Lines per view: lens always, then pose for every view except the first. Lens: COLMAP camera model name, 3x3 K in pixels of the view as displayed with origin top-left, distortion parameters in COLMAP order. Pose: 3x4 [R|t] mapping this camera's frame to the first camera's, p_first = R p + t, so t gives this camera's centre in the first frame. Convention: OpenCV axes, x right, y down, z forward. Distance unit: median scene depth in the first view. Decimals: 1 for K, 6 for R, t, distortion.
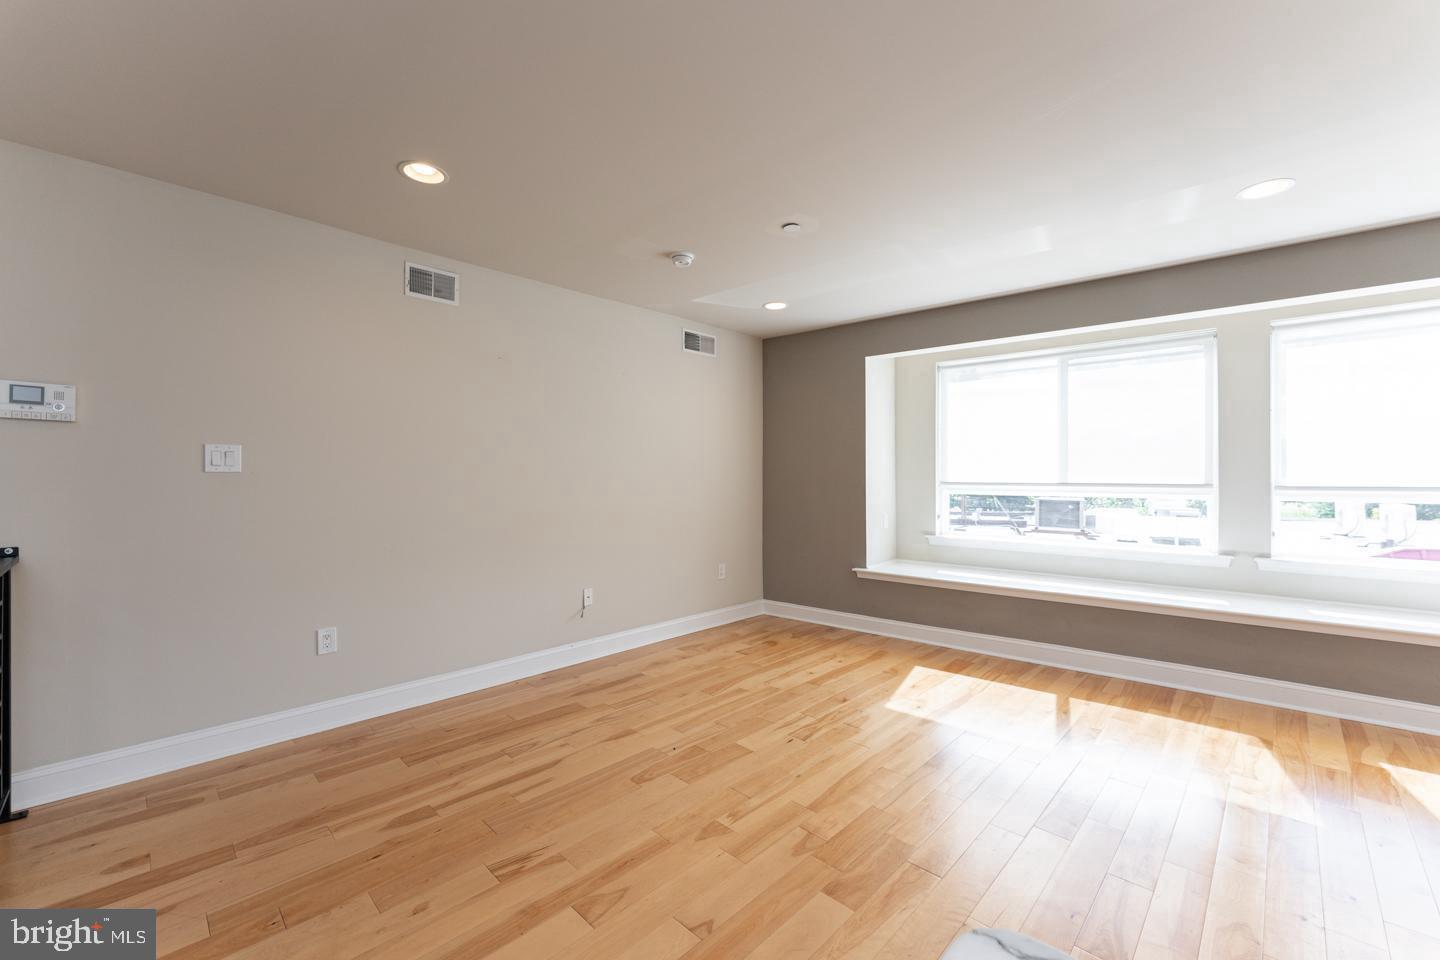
lens RADIAL K [[576.8, 0, 712.3], [0, 576.8, 476.7], [0, 0, 1]] dist [-0.000184, -0.000207]
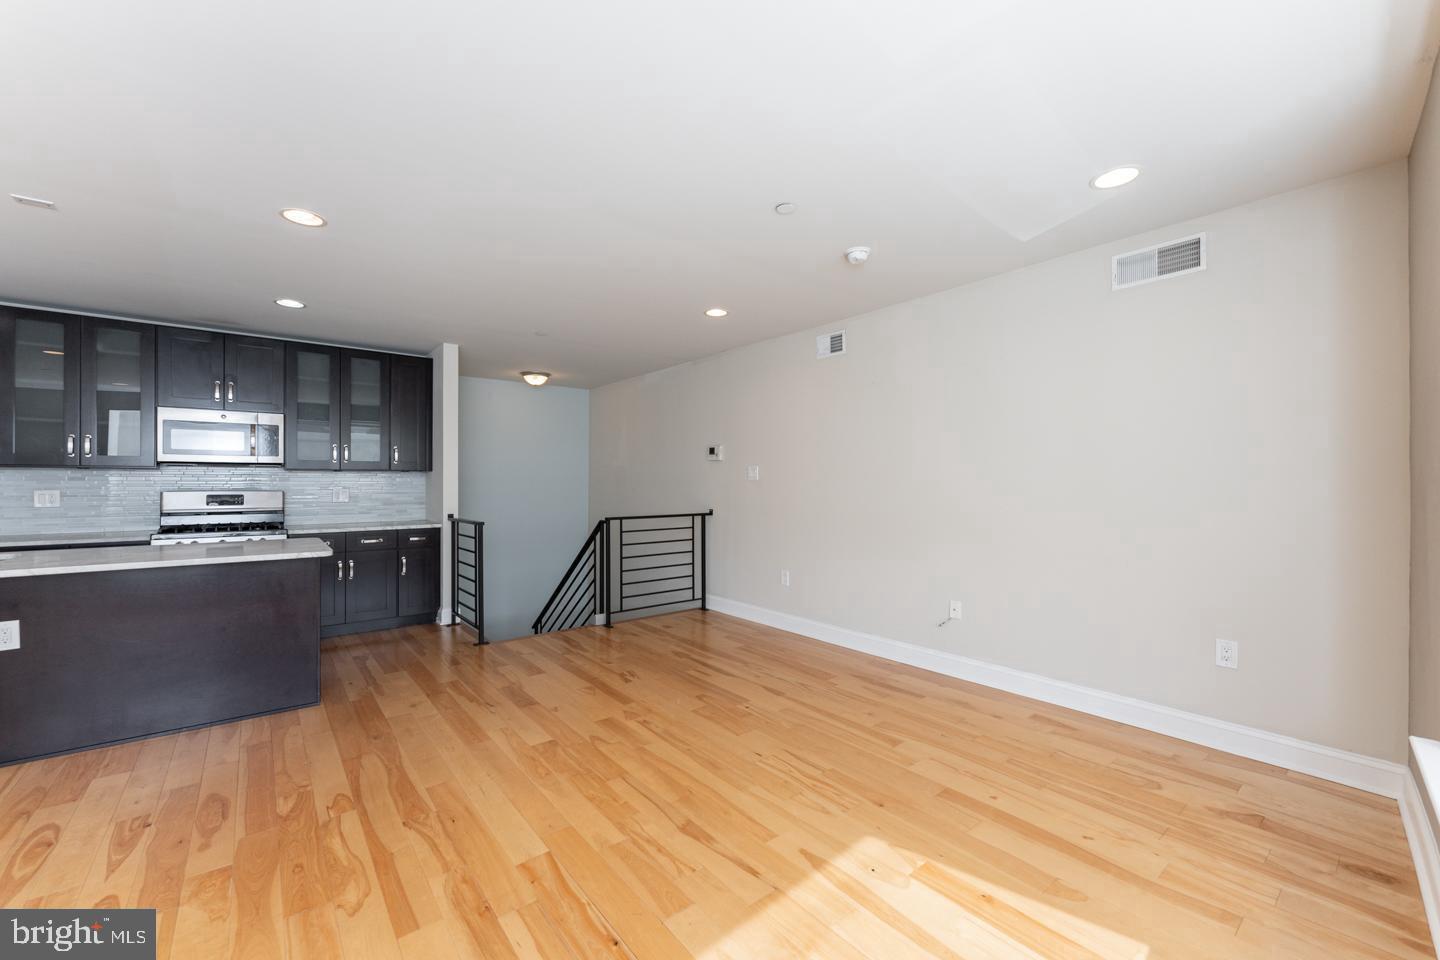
lens RADIAL K [[579.1, 0, 714.4], [0, 579.1, 481.3], [0, 0, 1]] dist [0.001544, -0.000198]
pose [[-0.118675, -0.004100, -0.992925, 0.841205], [0.001157, 0.999990, -0.004267, 0.003405], [0.992933, -0.001655, -0.118669, 0.790240]]
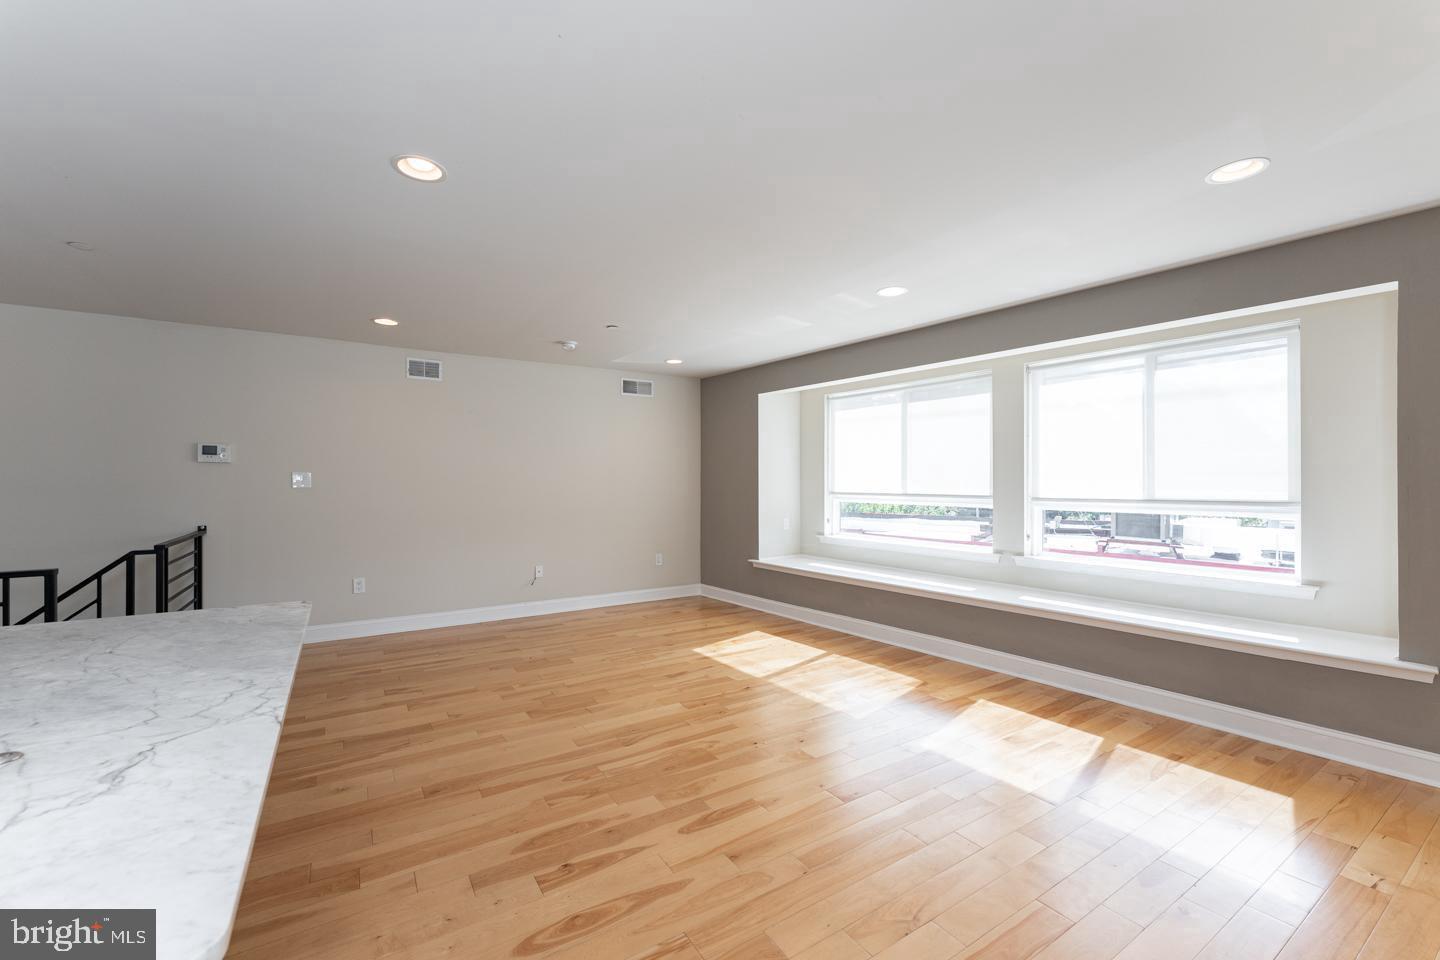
lens RADIAL K [[579.1, 0, 714.4], [0, 579.1, 481.3], [0, 0, 1]] dist [0.001544, -0.000198]
pose [[0.974461, -0.001528, -0.224552, 0.590803], [0.001444, 0.999999, -0.000538, -0.018184], [0.224552, 0.000200, 0.974462, -0.346624]]
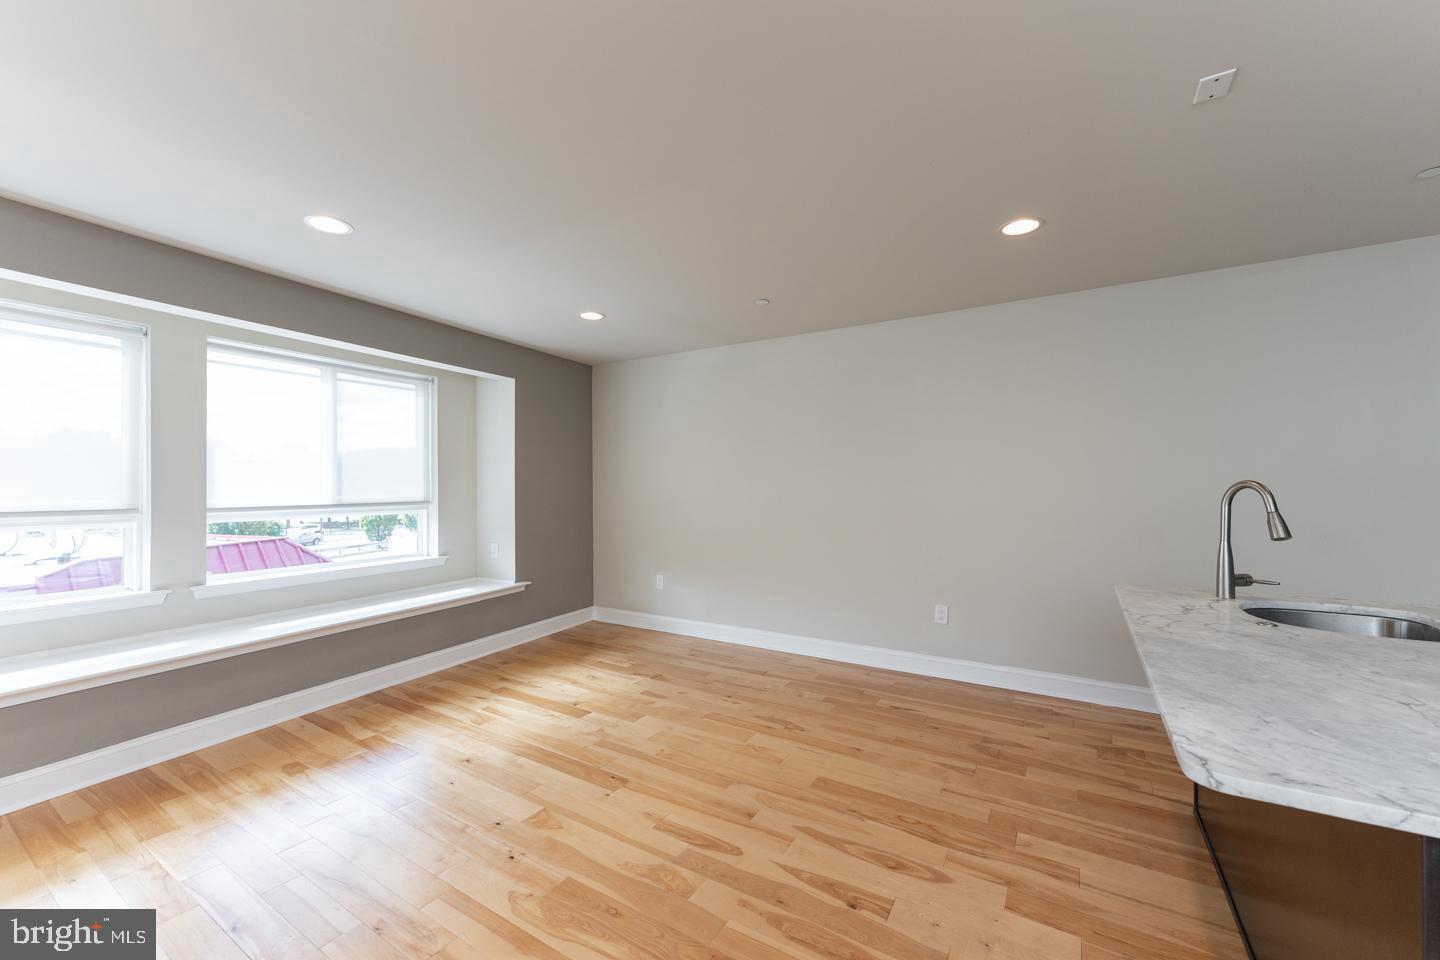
lens RADIAL K [[579.1, 0, 714.4], [0, 579.1, 481.3], [0, 0, 1]] dist [0.001544, -0.000198]
pose [[-0.212625, 0.005339, 0.977119, -0.136044], [0.003386, 0.999983, -0.004727, -0.019912], [-0.977128, 0.002303, -0.212639, 0.378969]]
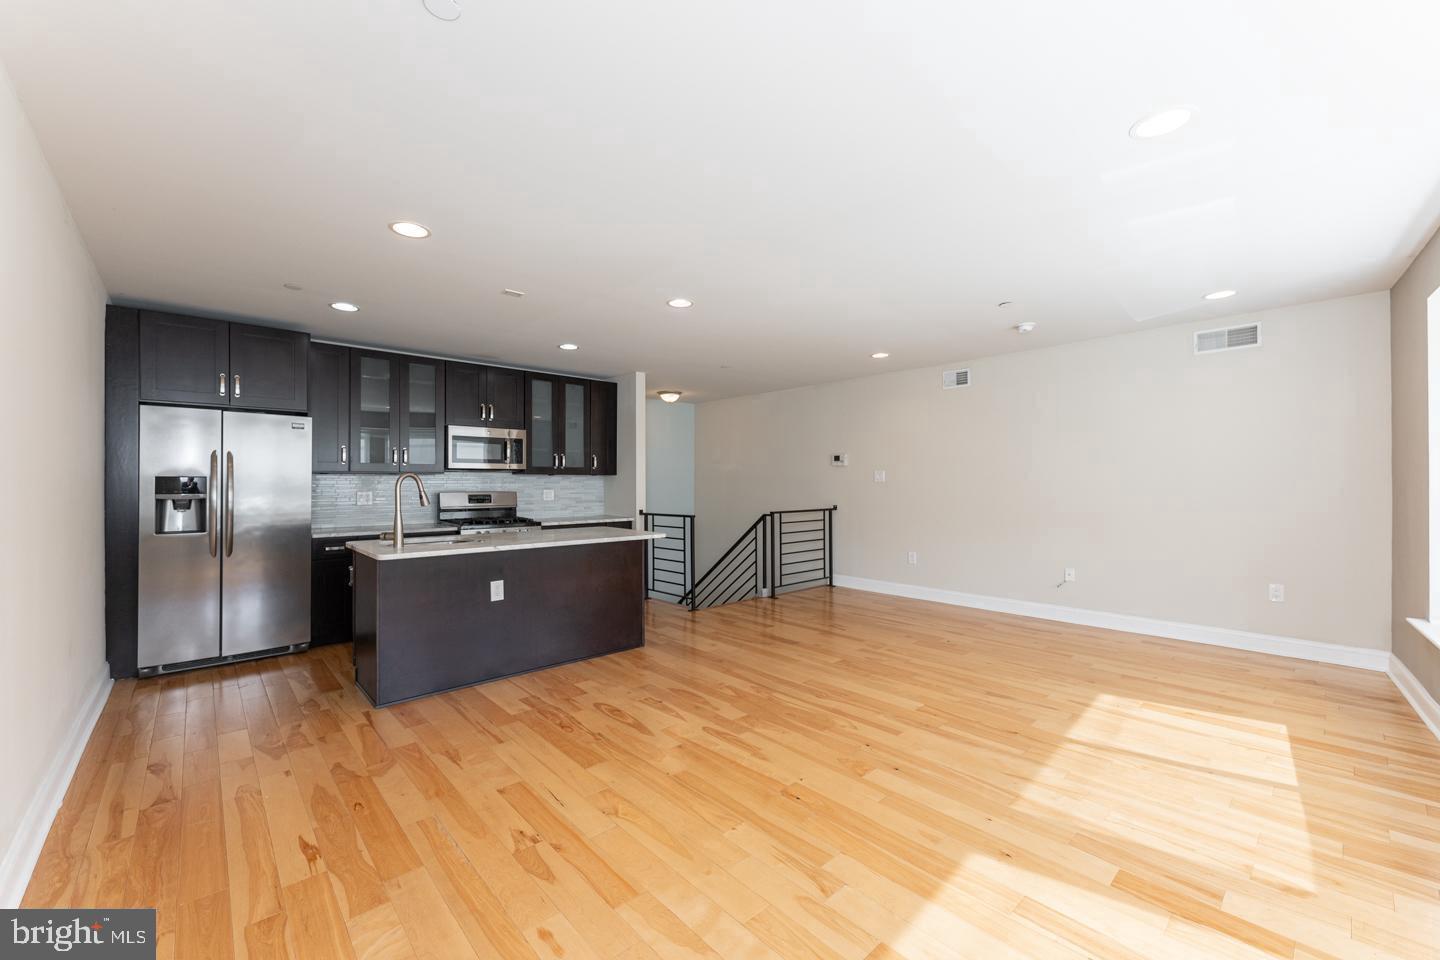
lens RADIAL K [[574.9, 0, 715.7], [0, 574.9, 479.5], [0, 0, 1]] dist [0.002211, -0.000004]
pose [[-0.055017, -0.008103, -0.998453, 1.239813], [0.004211, 0.999956, -0.008347, 0.000480], [0.998477, -0.004664, -0.054981, 0.296413]]
